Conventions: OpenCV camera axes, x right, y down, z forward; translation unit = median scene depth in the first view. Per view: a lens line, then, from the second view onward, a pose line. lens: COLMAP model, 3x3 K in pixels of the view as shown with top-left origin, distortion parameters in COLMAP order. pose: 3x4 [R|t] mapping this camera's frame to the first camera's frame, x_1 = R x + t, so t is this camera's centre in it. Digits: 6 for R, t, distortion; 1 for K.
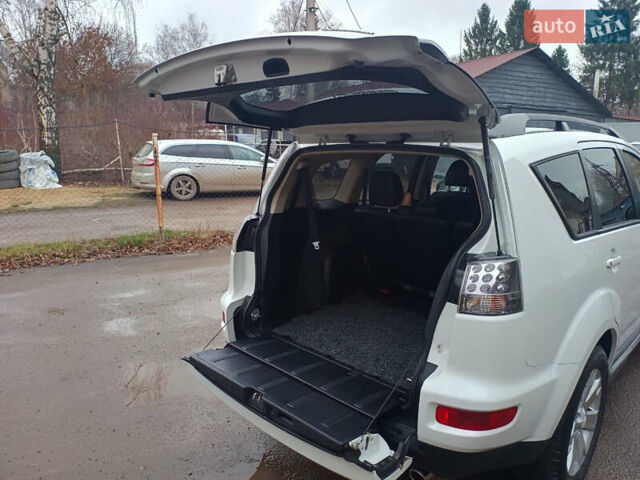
lens RADIAL K [[474.3, 0, 320.9], [0, 474.3, 237.3], [0, 0, 1]] dist [0.029138, -0.053520]
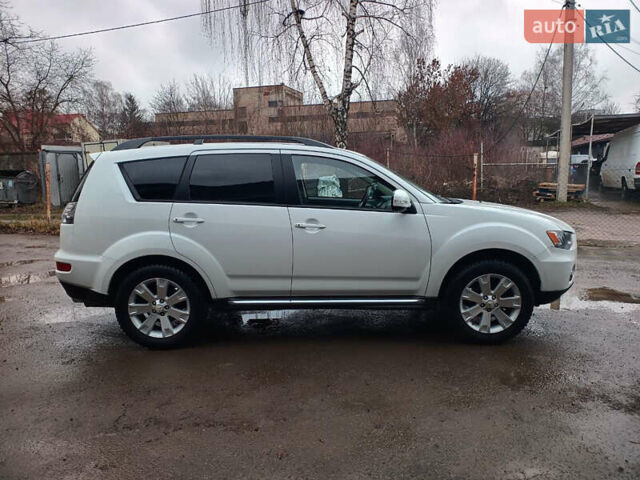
lens RADIAL K [[474.3, 0, 318.4], [0, 474.3, 243.1], [0, 0, 1]] dist [0.029138, -0.053520]
pose [[0.698541, 0.085546, -0.710438, 1.989880], [-0.116506, 0.993177, 0.005036, 0.063604], [0.706021, 0.079252, 0.703742, 0.139864]]
